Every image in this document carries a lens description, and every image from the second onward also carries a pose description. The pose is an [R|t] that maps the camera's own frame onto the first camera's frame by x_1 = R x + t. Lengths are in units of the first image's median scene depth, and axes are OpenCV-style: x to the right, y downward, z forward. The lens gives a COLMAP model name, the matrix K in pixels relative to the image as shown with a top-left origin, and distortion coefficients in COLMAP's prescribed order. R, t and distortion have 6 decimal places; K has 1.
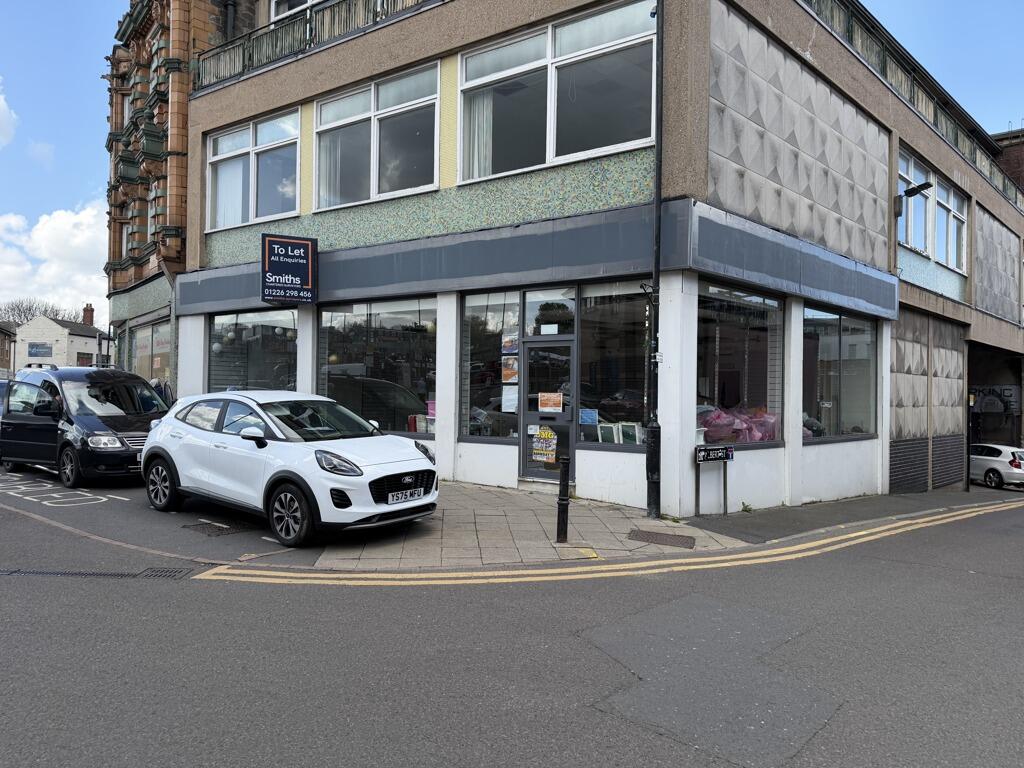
lens RADIAL K [[711.1, 0, 515.7], [0, 711.1, 381.7], [0, 0, 1]] dist [0.034263, -0.021361]
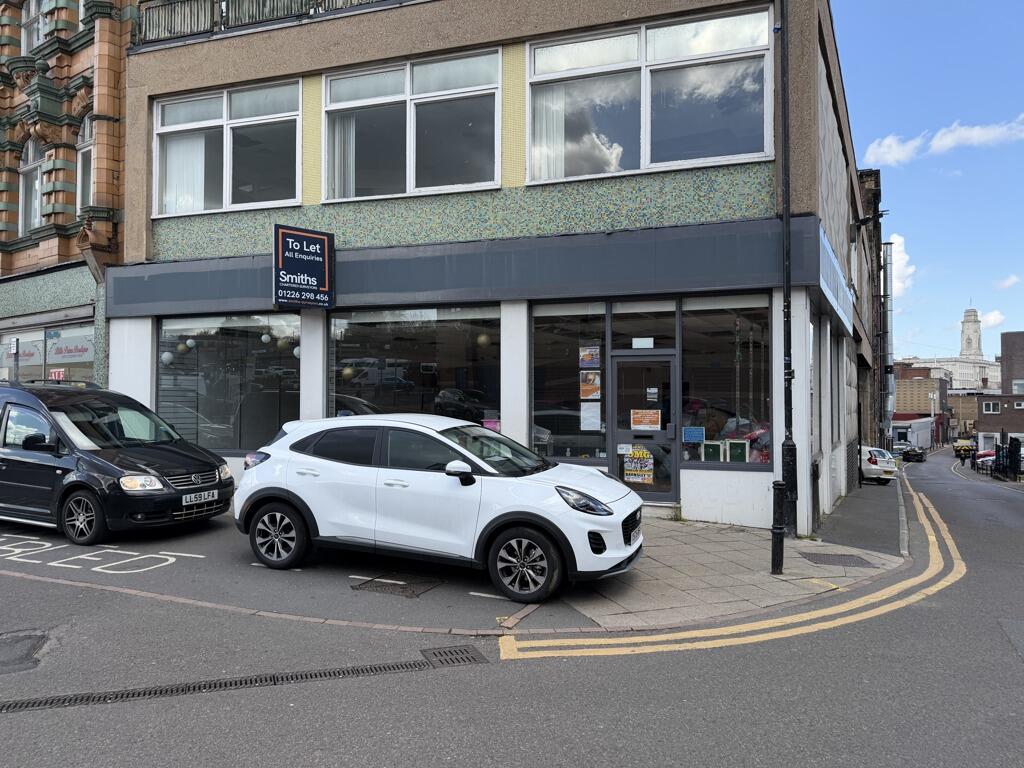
lens RADIAL K [[711.1, 0, 509.4], [0, 711.1, 378.8], [0, 0, 1]] dist [0.034263, -0.021361]
pose [[0.958256, -0.002773, 0.285898, -0.377613], [0.006479, 0.999907, -0.012020, -0.014770], [-0.285838, 0.013370, 0.958185, 0.131916]]
